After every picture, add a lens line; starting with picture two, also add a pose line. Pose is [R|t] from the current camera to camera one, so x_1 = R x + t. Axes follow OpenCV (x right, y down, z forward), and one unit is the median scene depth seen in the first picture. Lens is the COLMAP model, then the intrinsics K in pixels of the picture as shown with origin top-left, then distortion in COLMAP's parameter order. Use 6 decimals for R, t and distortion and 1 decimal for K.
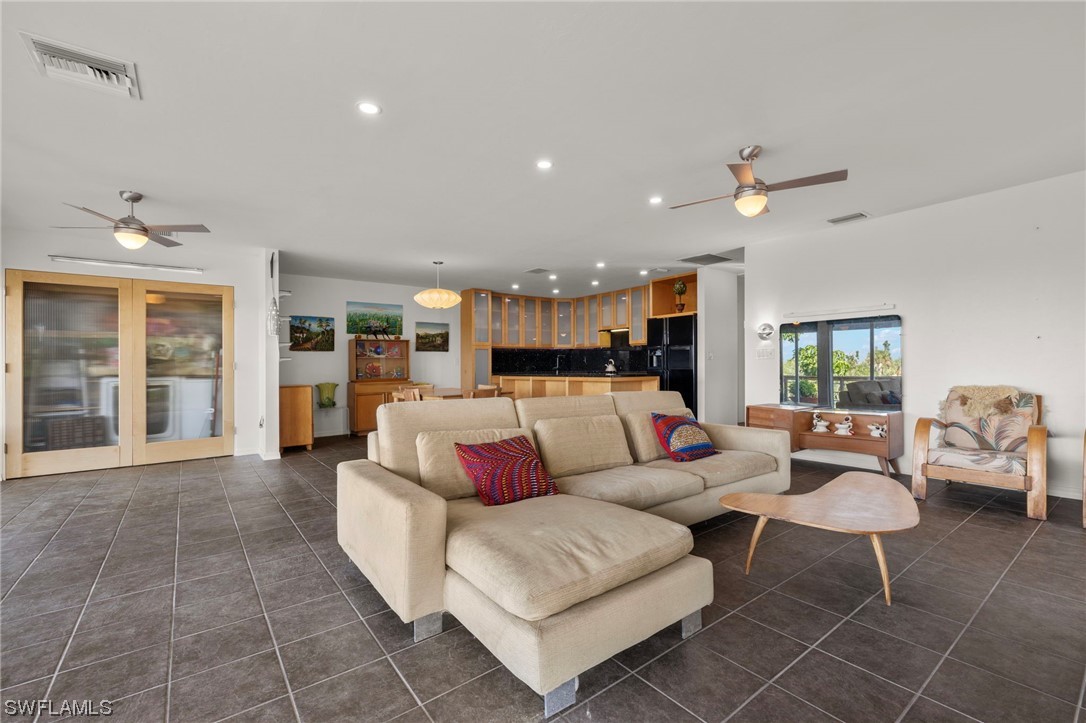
lens RADIAL K [[465.0, 0, 546.7], [0, 465.0, 361.8], [0, 0, 1]] dist [0.005730, -0.003240]
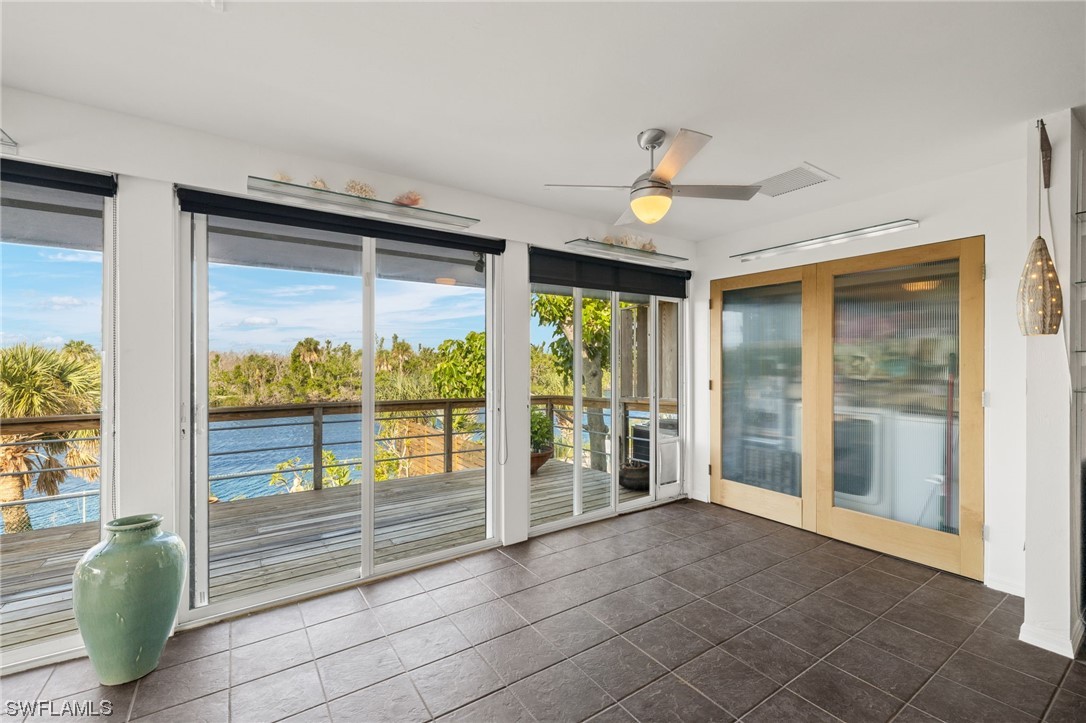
lens RADIAL K [[455.0, 0, 545.1], [0, 455.0, 359.2], [0, 0, 1]] dist [0.003913, 0.000213]
pose [[-0.052372, 0.009596, -0.998582, -0.133335], [0.009915, 0.999910, 0.009088, -0.031470], [0.998578, -0.009425, -0.052462, 0.440660]]
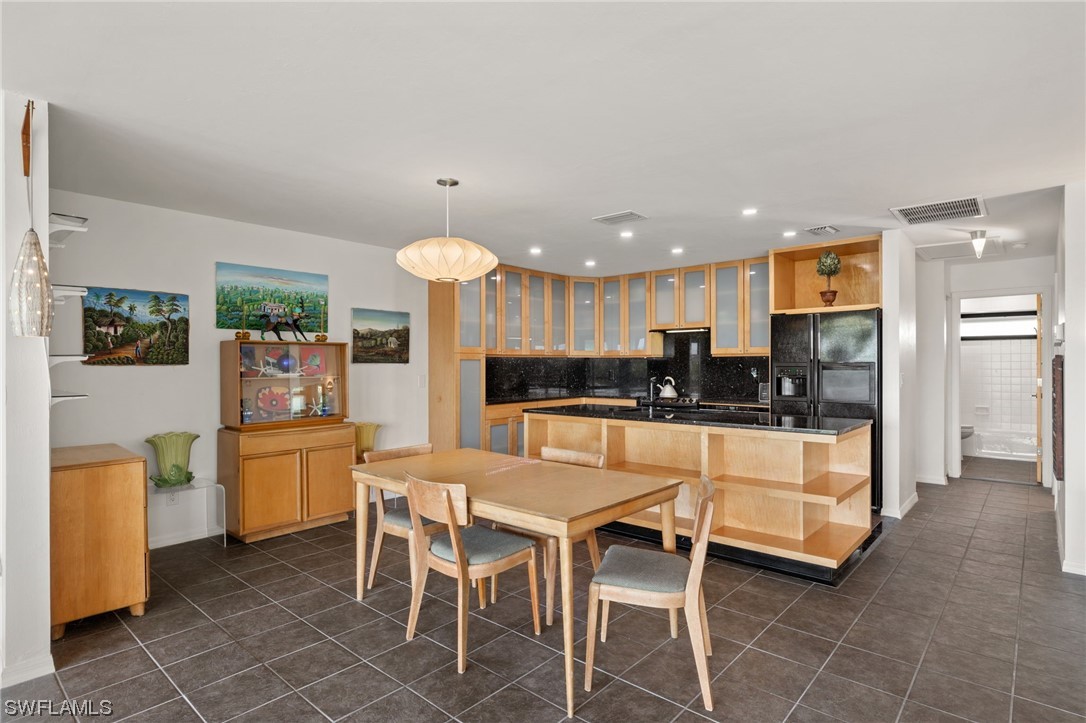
lens RADIAL K [[553.1, 0, 546.1], [0, 553.1, 369.3], [0, 0, 1]] dist [0.002516, -0.001924]
pose [[0.981360, 0.008028, 0.192012, -0.205065], [-0.011057, 0.999831, 0.014711, -0.030404], [-0.191861, -0.016560, 0.981282, 0.371730]]
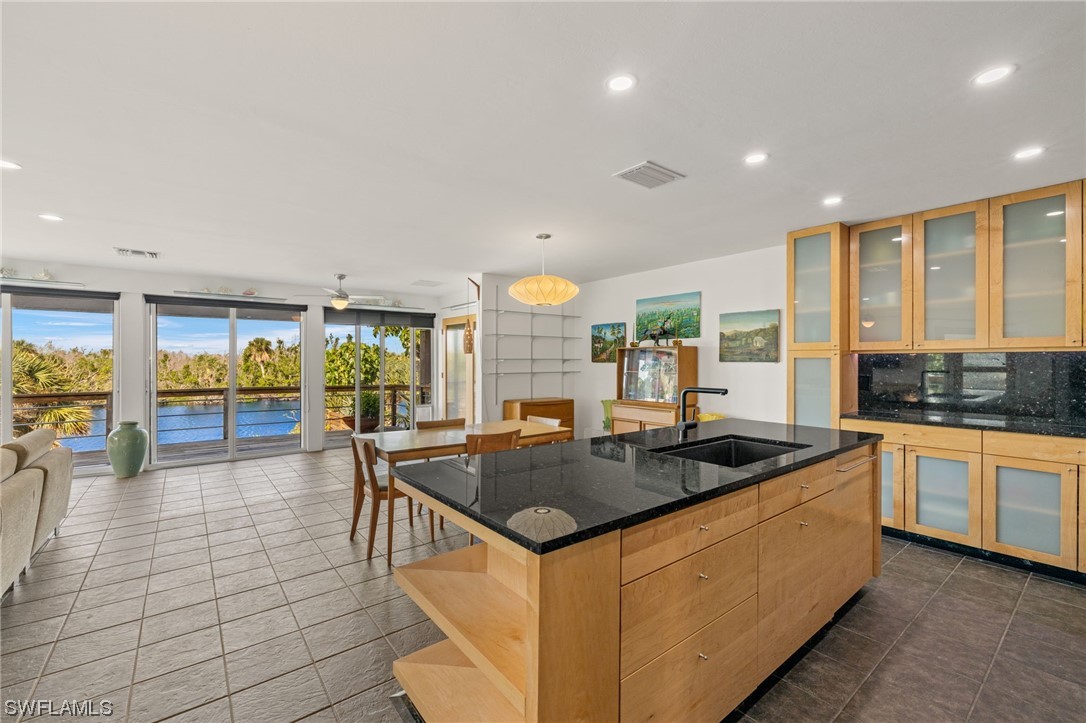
lens RADIAL K [[455.0, 0, 542.6], [0, 455.0, 359.2], [0, 0, 1]] dist [0.003913, 0.000213]
pose [[0.014724, 0.010359, -0.999838, 0.351507], [0.008694, 0.999907, 0.010488, -0.038431], [0.999854, -0.008847, 0.014633, 0.837656]]
